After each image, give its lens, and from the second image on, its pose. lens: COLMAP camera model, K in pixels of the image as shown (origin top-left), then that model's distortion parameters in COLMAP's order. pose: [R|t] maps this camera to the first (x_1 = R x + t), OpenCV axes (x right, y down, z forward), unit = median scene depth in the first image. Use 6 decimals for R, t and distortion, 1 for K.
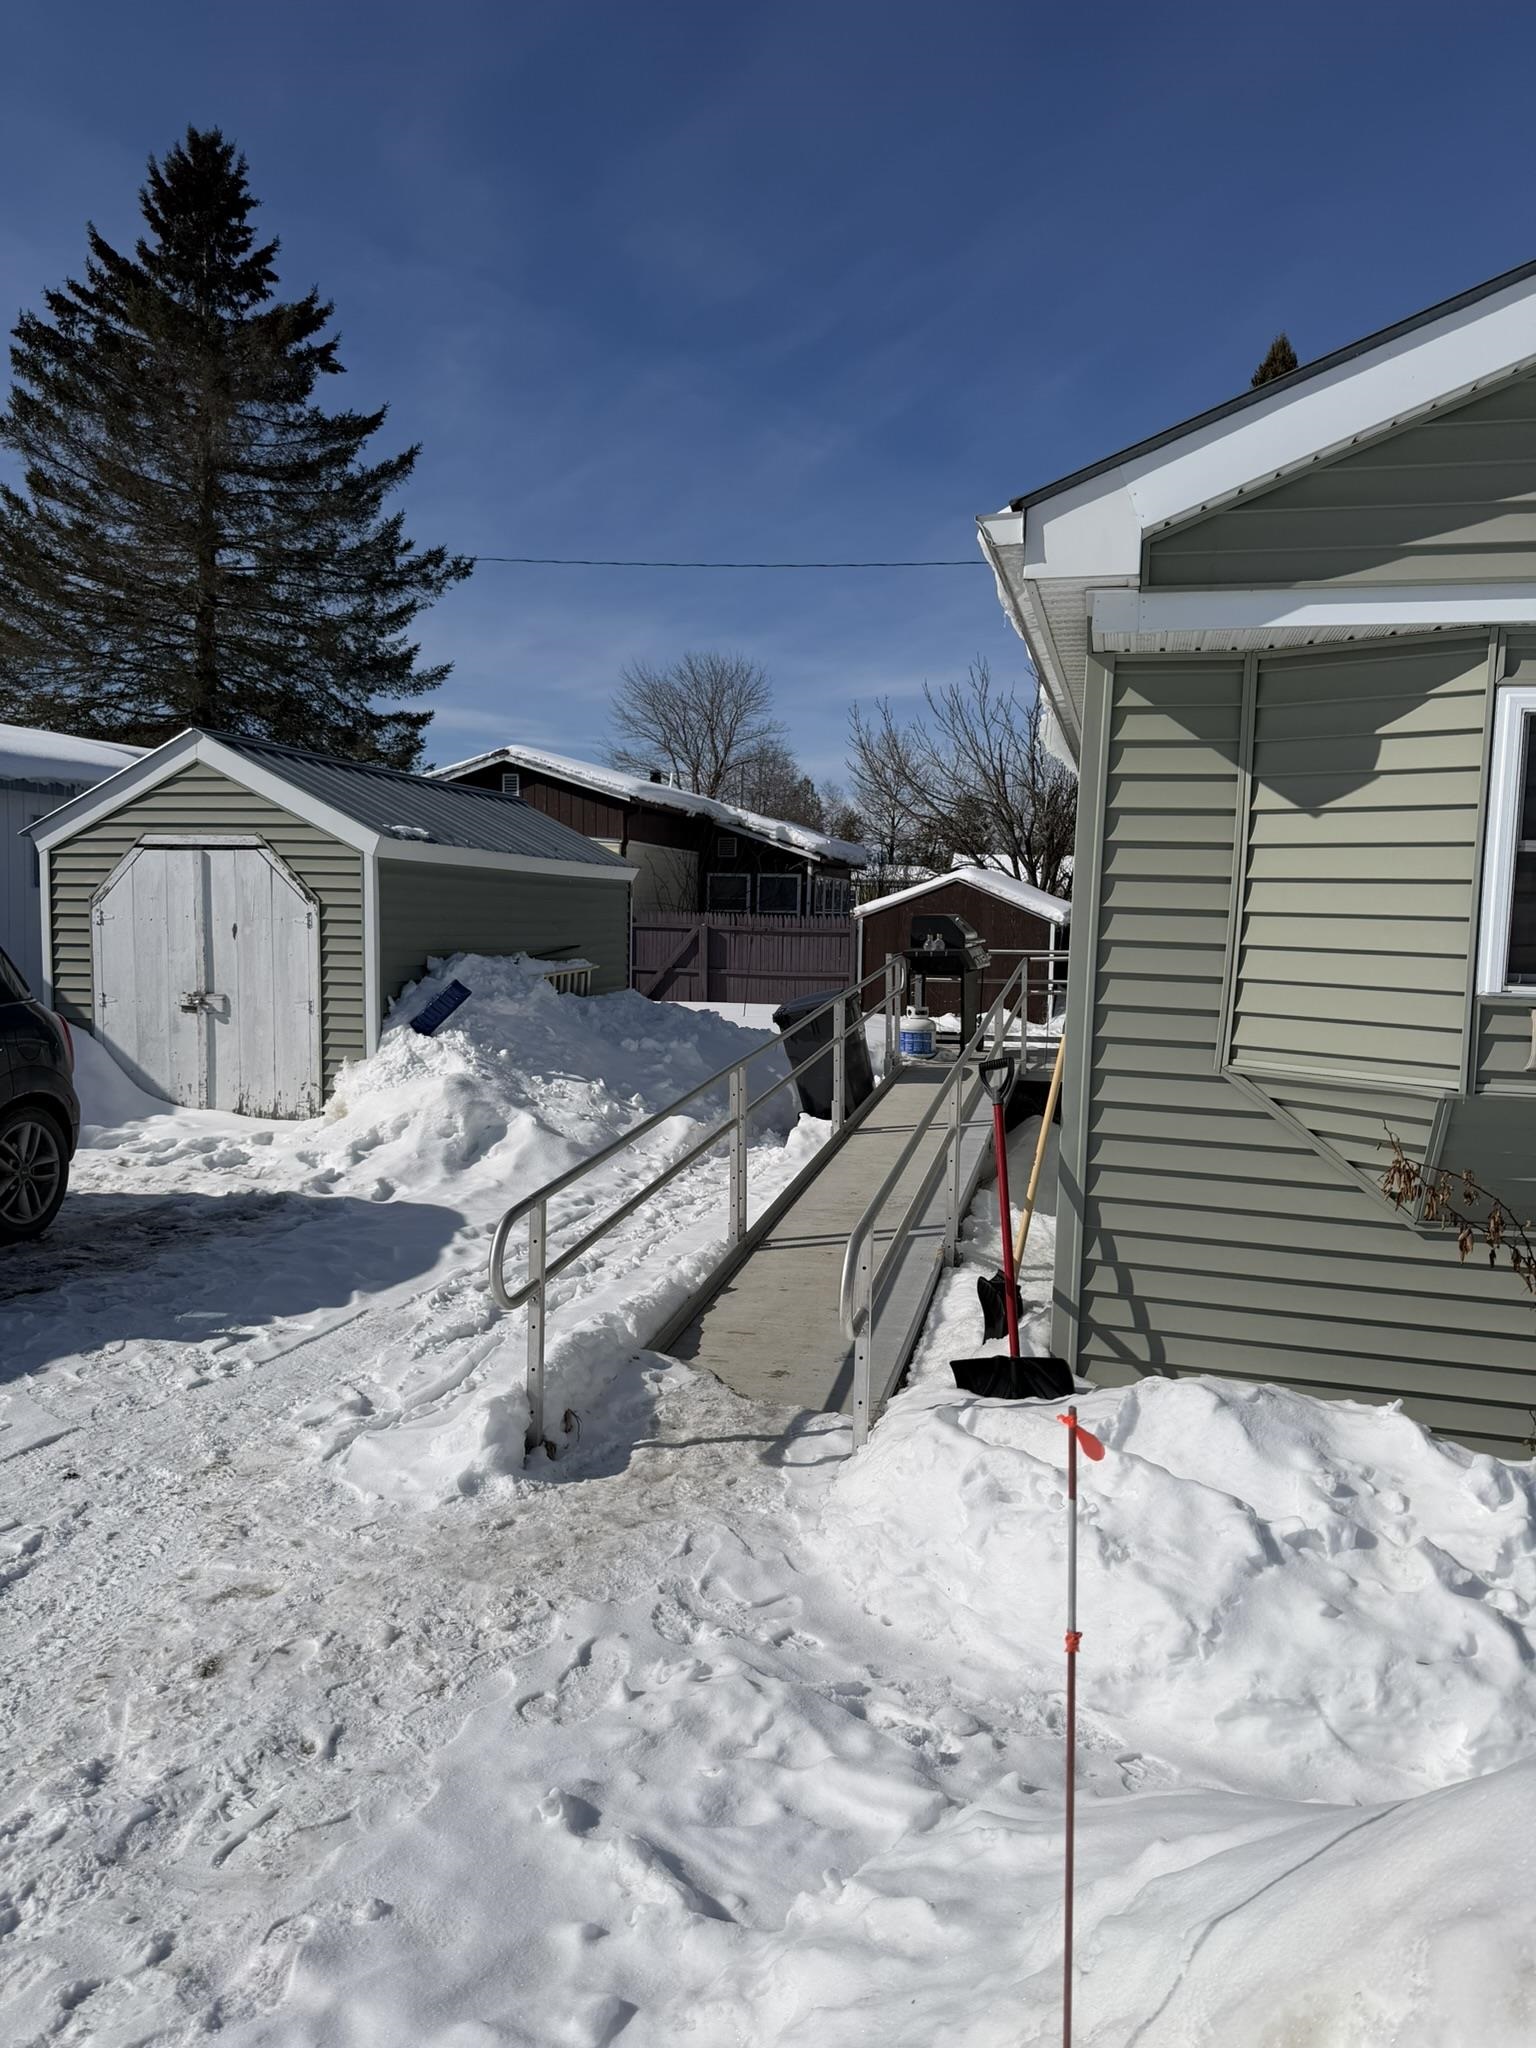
lens RADIAL K [[1439.4, 0, 768.0], [0, 1439.4, 1024.0], [0, 0, 1]] dist [0.005264, -0.002552]
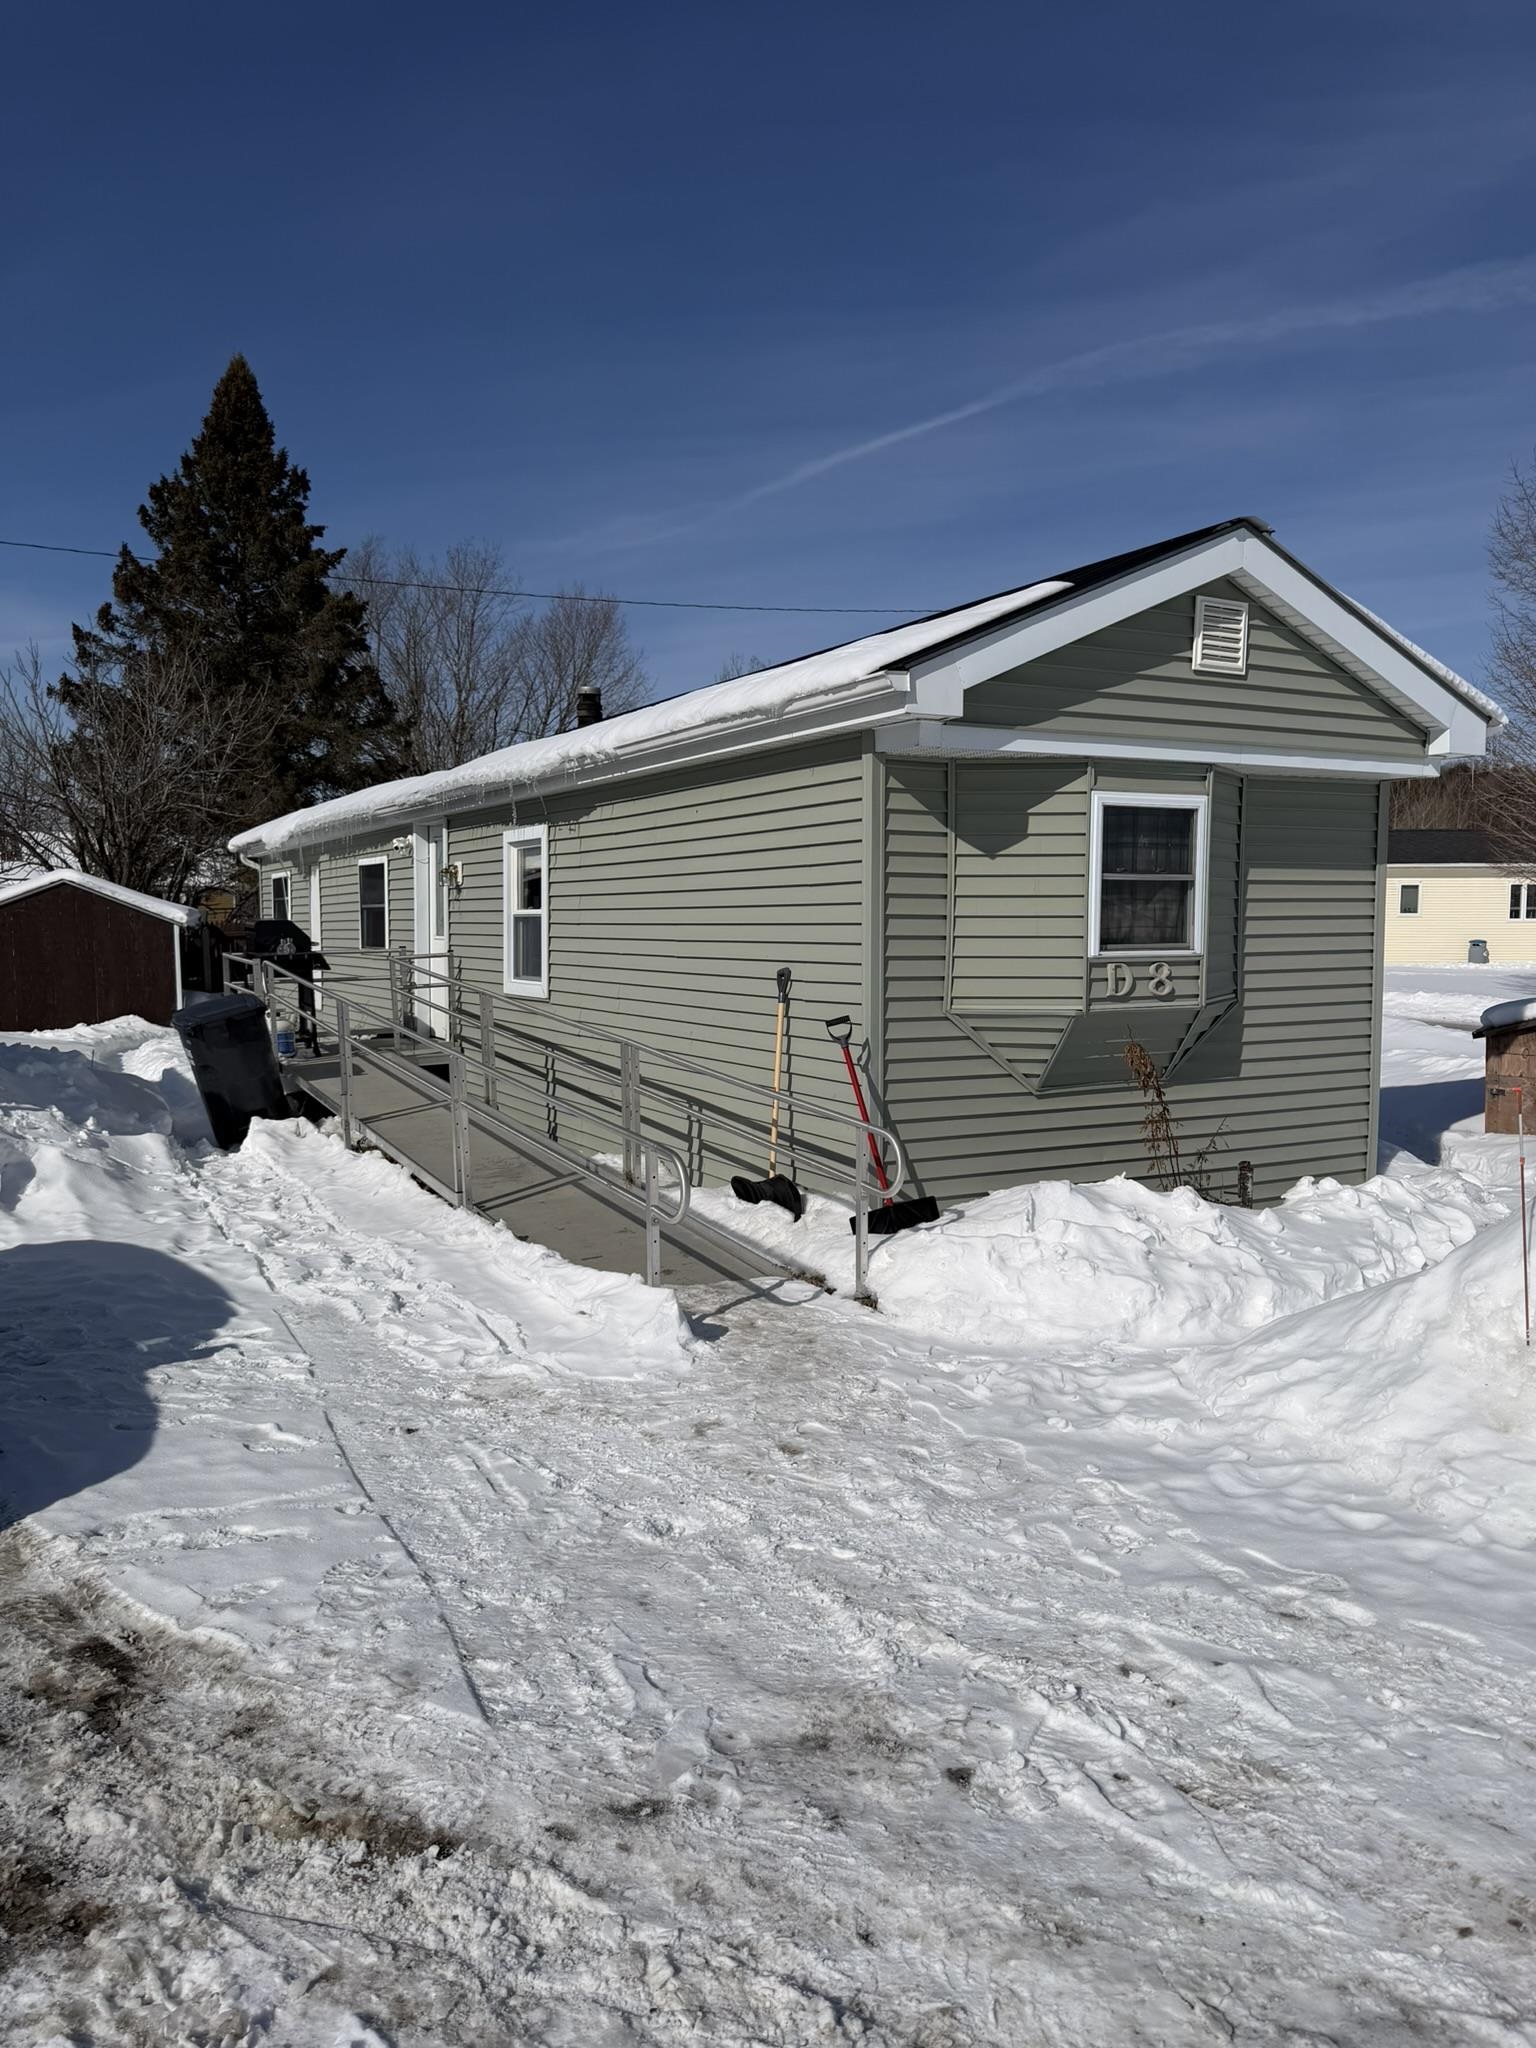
lens RADIAL K [[1439.4, 0, 768.0], [0, 1439.4, 1024.0], [0, 0, 1]] dist [0.005264, -0.002552]
pose [[0.726606, -0.082062, 0.682136, -0.987556], [0.077566, 0.996292, 0.037233, -0.033152], [-0.682661, 0.025857, 0.730277, -0.054604]]
